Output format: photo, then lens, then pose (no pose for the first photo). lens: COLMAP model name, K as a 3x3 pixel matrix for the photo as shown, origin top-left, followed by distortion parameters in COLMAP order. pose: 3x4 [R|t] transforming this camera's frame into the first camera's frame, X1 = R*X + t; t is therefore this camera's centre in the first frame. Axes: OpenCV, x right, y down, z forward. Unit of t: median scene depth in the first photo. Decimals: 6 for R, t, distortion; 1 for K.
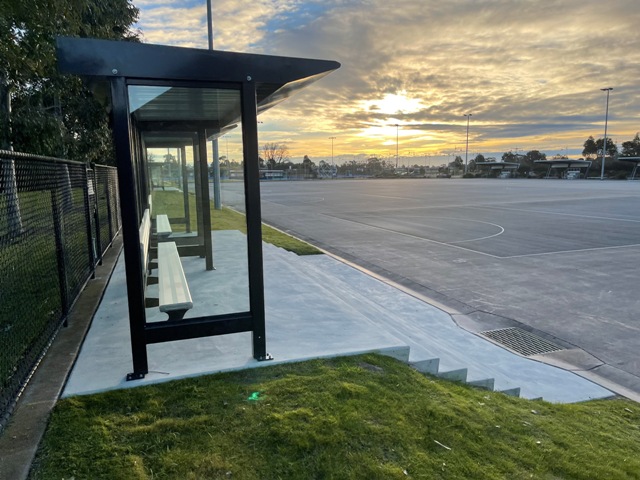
lens RADIAL K [[493.0, 0, 320.0], [0, 493.0, 240.0], [0, 0, 1]] dist [0.025983, -0.005780]
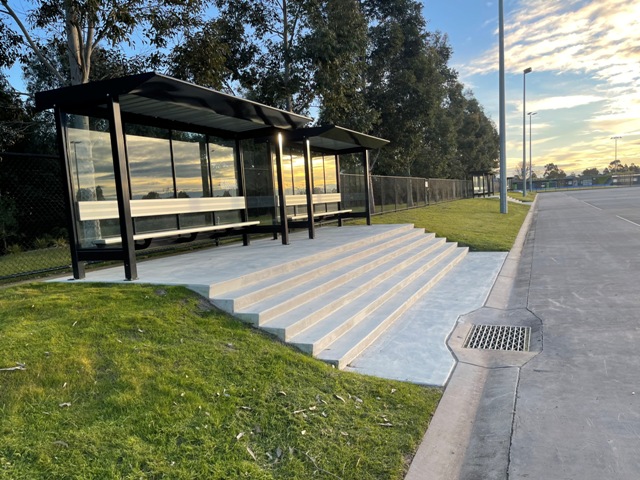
lens RADIAL K [[486.3, 0, 320.0], [0, 486.3, 240.0], [0, 0, 1]] dist [-0.001520, -0.007020]
pose [[0.738702, 0.034557, -0.673146, 0.636442], [-0.051459, 0.998662, -0.005203, 0.051693], [0.672065, 0.038483, 0.739491, 0.159967]]
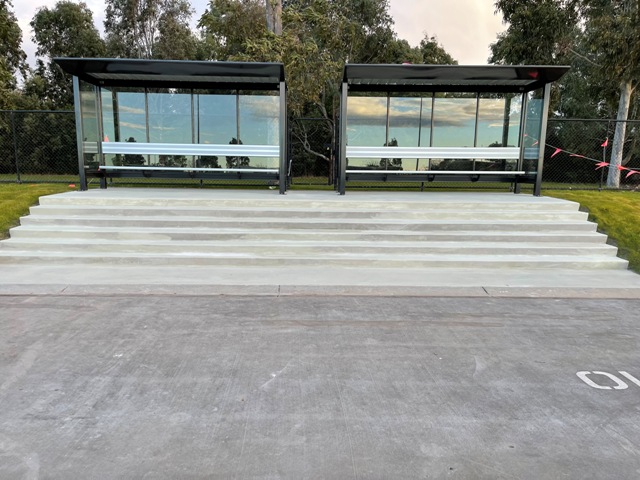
lens RADIAL K [[493.0, 0, 320.0], [0, 493.0, 240.0], [0, 0, 1]] dist [0.025983, -0.005780]
pose [[-0.297595, 0.176653, -0.938206, 0.890628], [-0.139458, 0.964146, 0.225773, -0.113438], [0.944452, 0.198029, -0.262289, 1.368651]]
